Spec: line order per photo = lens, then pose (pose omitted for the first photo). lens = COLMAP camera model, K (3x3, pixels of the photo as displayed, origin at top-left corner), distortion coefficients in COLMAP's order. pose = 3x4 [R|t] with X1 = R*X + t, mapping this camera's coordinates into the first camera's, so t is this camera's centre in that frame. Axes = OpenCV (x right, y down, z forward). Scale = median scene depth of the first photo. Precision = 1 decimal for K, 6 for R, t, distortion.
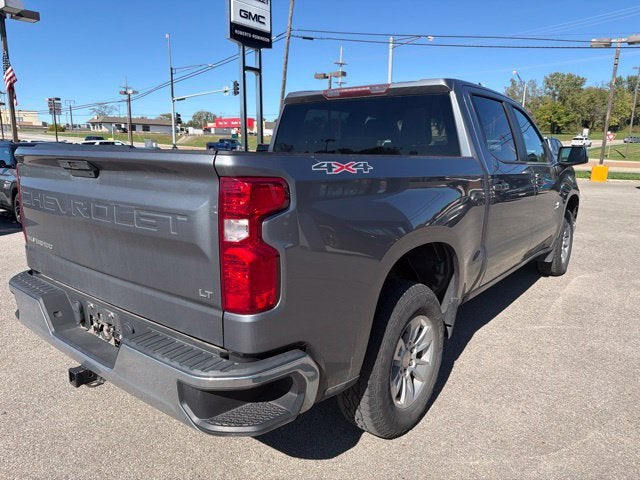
lens RADIAL K [[453.3, 0, 323.9], [0, 453.3, 238.0], [0, 0, 1]] dist [0.030737, -0.039607]
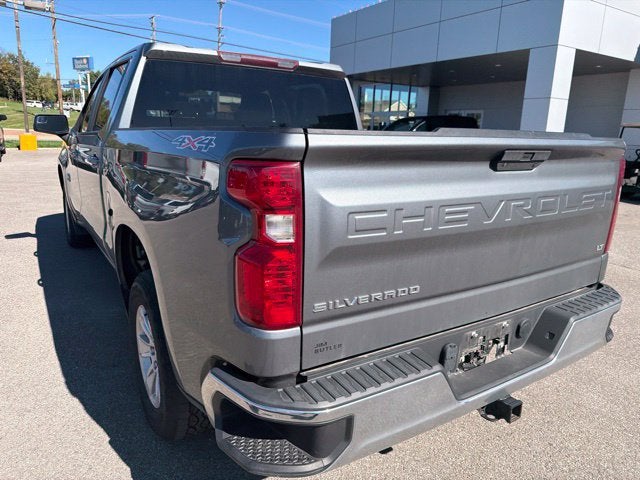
lens RADIAL K [[453.3, 0, 320.7], [0, 453.3, 239.9], [0, 0, 1]] dist [0.030737, -0.039607]
pose [[0.331191, -0.223860, 0.916624, -0.092821], [0.153666, 0.971276, 0.181686, -0.014078], [-0.930967, 0.080681, 0.356078, 0.068496]]
